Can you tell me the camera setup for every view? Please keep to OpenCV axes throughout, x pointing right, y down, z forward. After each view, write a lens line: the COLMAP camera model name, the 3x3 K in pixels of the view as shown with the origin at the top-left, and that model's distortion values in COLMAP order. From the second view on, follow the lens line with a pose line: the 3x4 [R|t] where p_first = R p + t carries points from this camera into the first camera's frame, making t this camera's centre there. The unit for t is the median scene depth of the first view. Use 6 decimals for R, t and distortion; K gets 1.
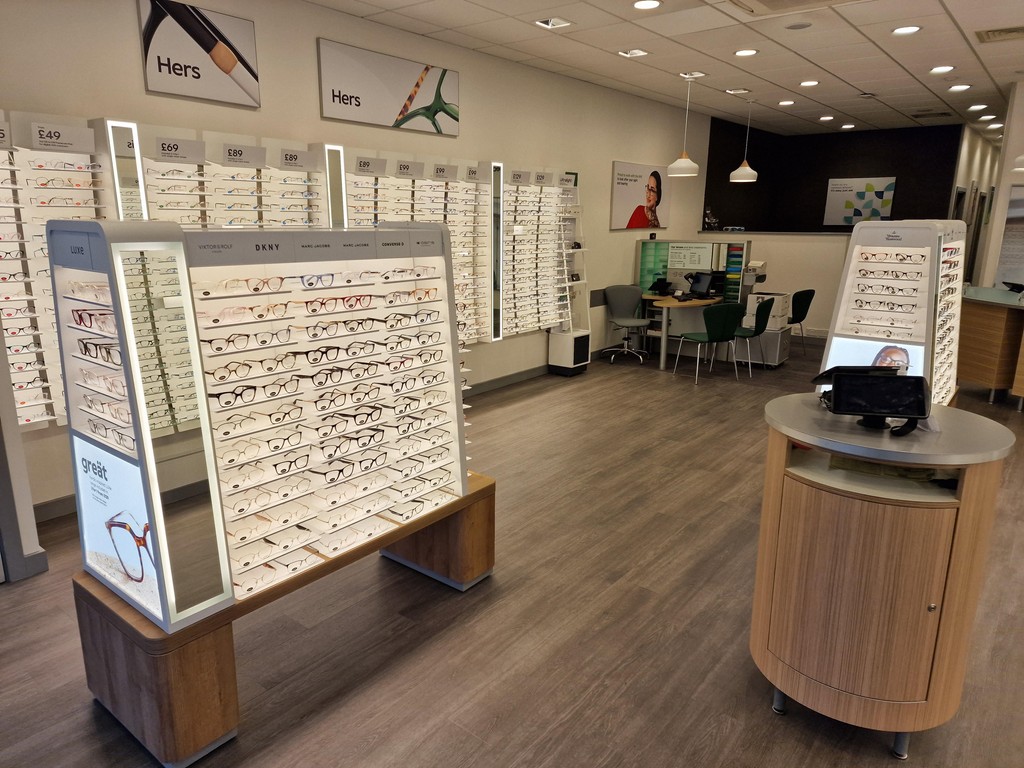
lens RADIAL K [[676.7, 0, 505.1], [0, 676.7, 382.1], [0, 0, 1]] dist [0.078936, -0.067975]
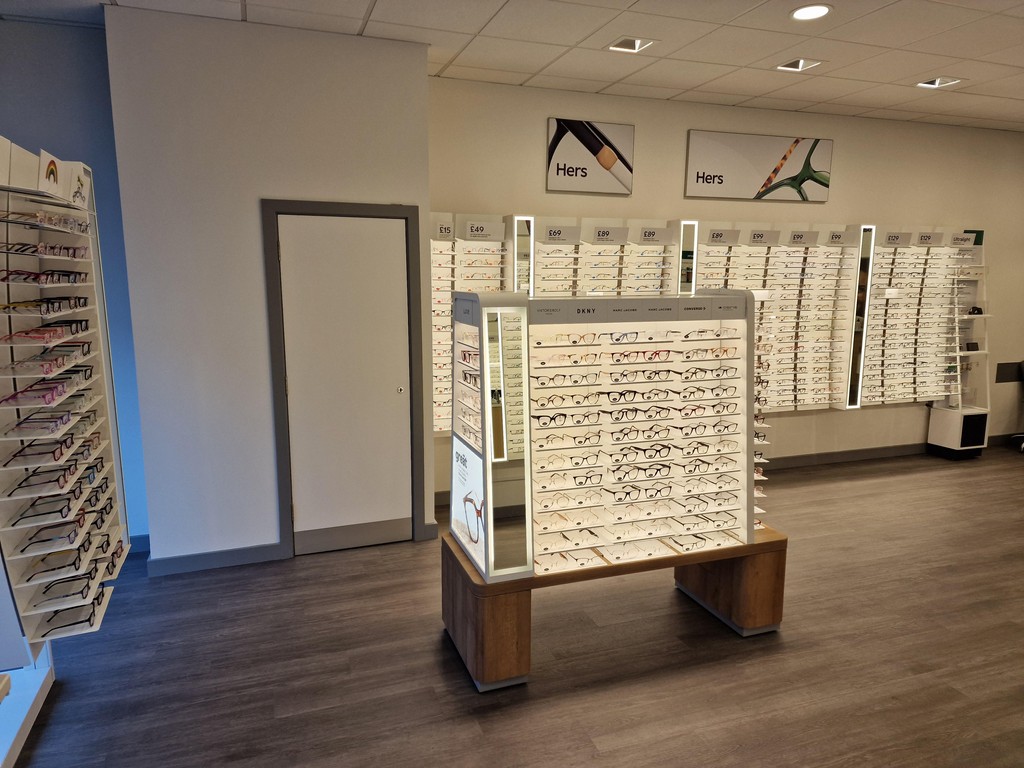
lens RADIAL K [[676.7, 0, 509.1], [0, 676.7, 381.6], [0, 0, 1]] dist [0.078936, -0.067975]
pose [[0.852150, 0.073920, -0.518050, 0.109230], [-0.118833, 0.991445, -0.054003, 0.013901], [0.509626, 0.107579, 0.853644, -0.091837]]
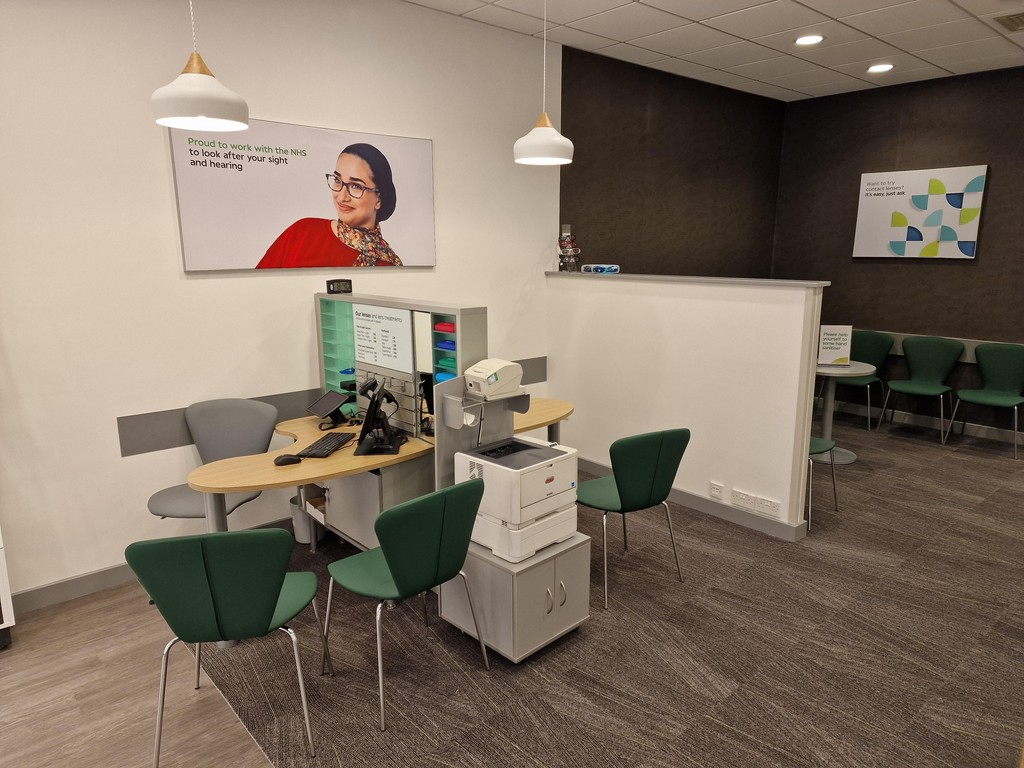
lens RADIAL K [[676.7, 0, 514.5], [0, 676.7, 384.6], [0, 0, 1]] dist [0.078936, -0.067975]
pose [[0.987499, 0.022920, -0.155951, 0.842176], [-0.028763, 0.998962, -0.035310, -0.291717], [0.154980, 0.039354, 0.987134, 1.232354]]
